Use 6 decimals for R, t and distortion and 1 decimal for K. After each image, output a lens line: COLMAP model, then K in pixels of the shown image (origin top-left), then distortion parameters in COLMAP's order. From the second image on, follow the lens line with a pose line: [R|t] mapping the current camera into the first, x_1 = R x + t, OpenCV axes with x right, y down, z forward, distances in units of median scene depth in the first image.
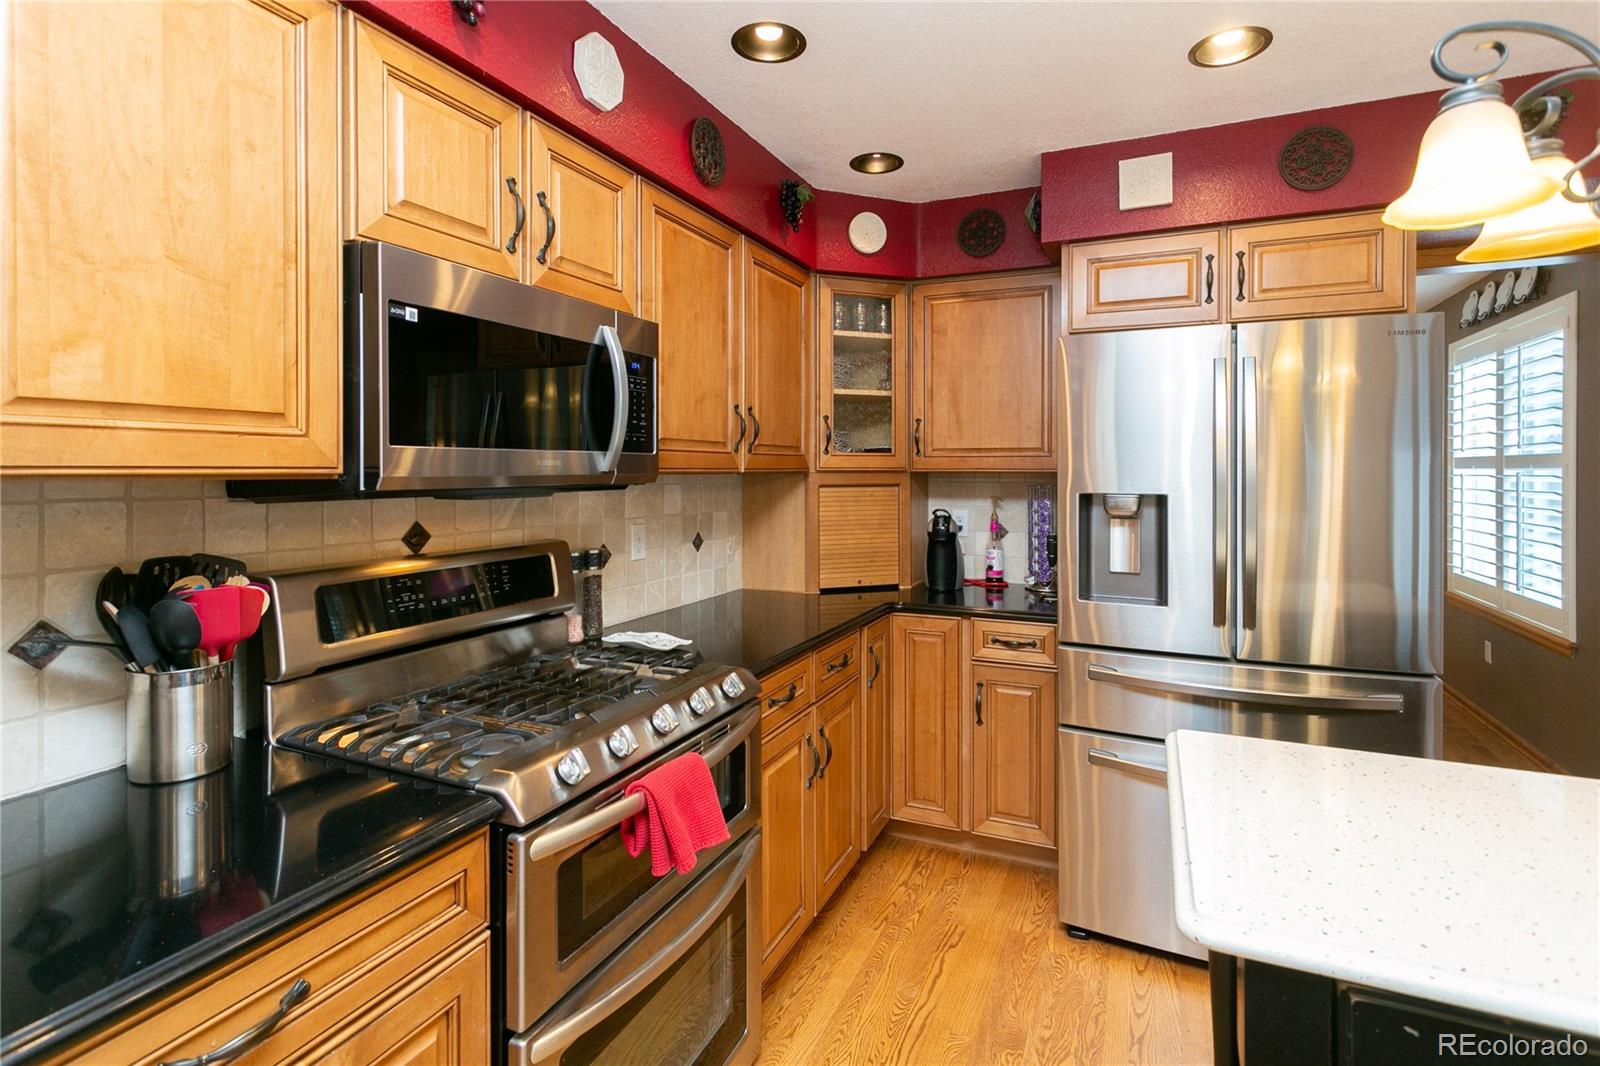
lens RADIAL K [[784.4, 0, 832.6], [0, 784.4, 465.2], [0, 0, 1]] dist [-0.009306, 0.000622]
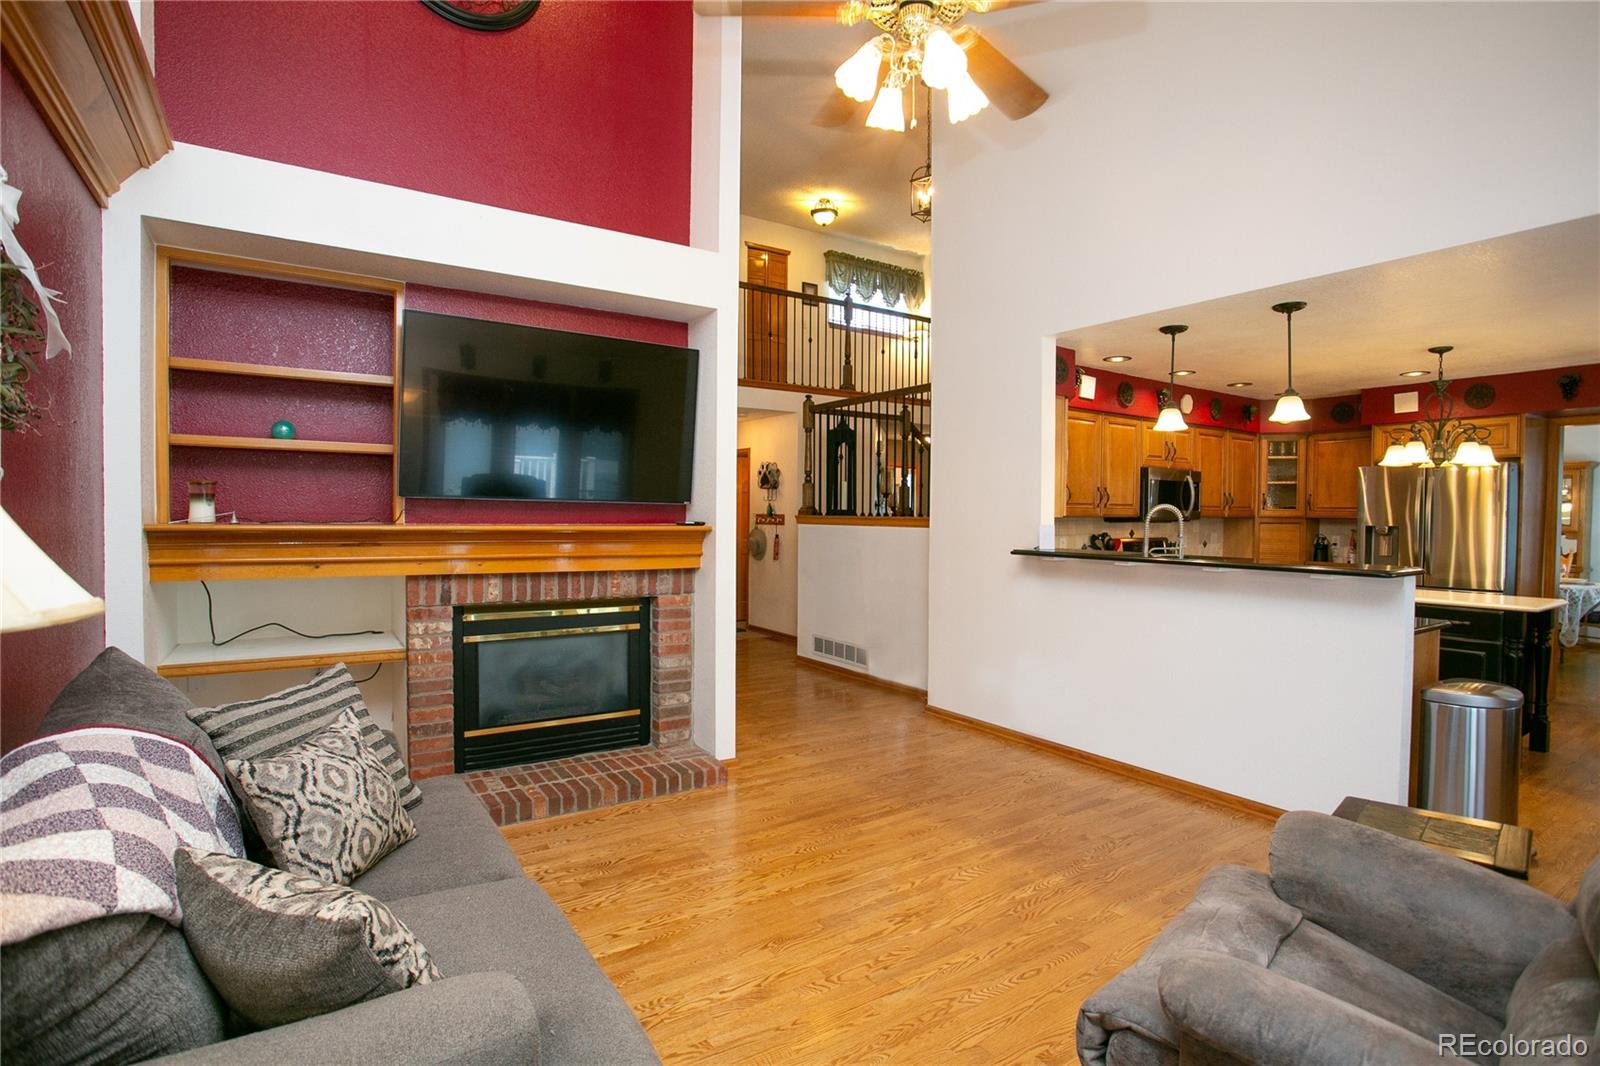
lens RADIAL K [[784.4, 0, 815.5], [0, 784.4, 529.3], [0, 0, 1]] dist [-0.009306, 0.000622]
pose [[0.845990, 0.015510, -0.532974, 0.173730], [-0.003738, 0.999725, 0.023159, -0.008039], [0.533186, -0.017600, 0.845815, -2.796670]]
